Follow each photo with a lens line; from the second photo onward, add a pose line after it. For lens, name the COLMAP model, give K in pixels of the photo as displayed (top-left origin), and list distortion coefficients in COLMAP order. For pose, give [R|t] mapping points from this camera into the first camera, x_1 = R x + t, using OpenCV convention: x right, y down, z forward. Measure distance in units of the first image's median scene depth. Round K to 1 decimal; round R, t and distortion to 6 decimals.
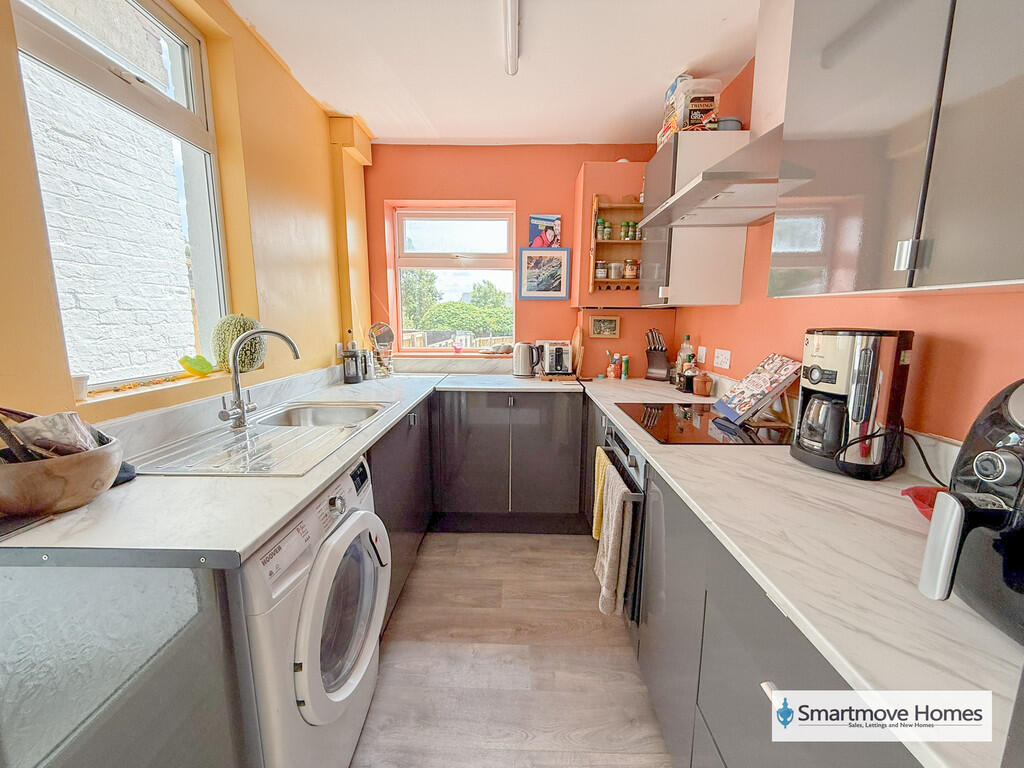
lens RADIAL K [[410.1, 0, 509.1], [0, 410.1, 385.1], [0, 0, 1]] dist [-0.001596, -0.000381]
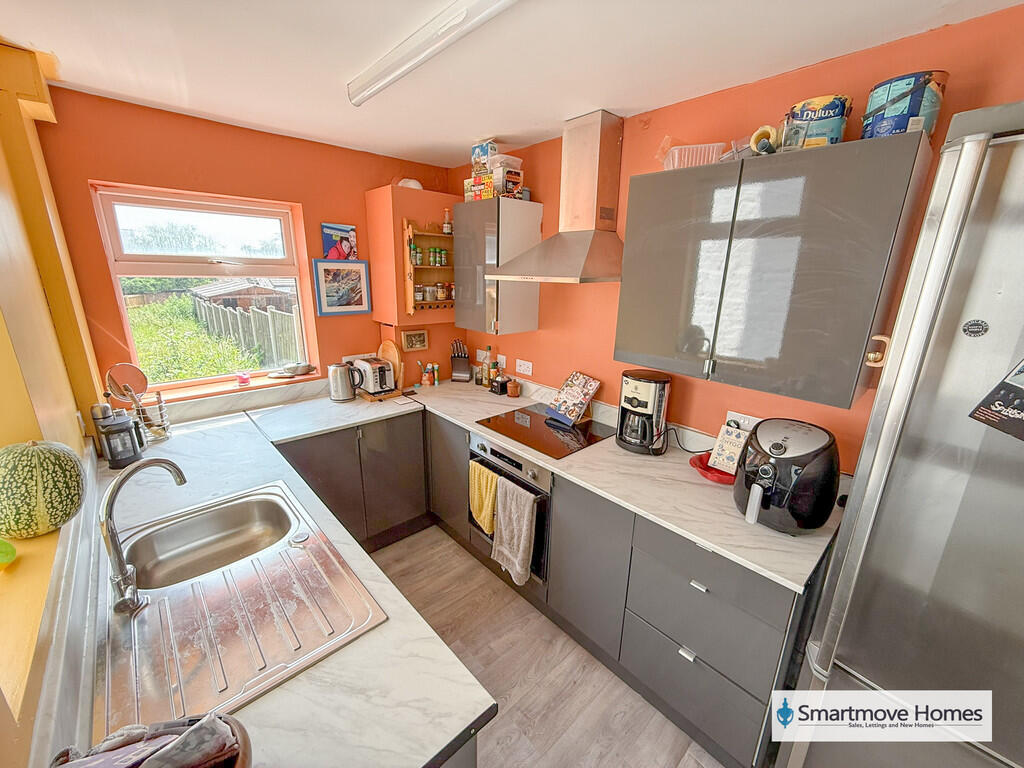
lens RADIAL K [[410.1, 0, 510.7], [0, 410.1, 384.7], [0, 0, 1]] dist [-0.001596, -0.000381]
pose [[0.719363, -0.179528, 0.671034, -0.363280], [0.092102, 0.982147, 0.164027, -0.199387], [-0.688501, -0.056191, 0.723055, 0.046609]]
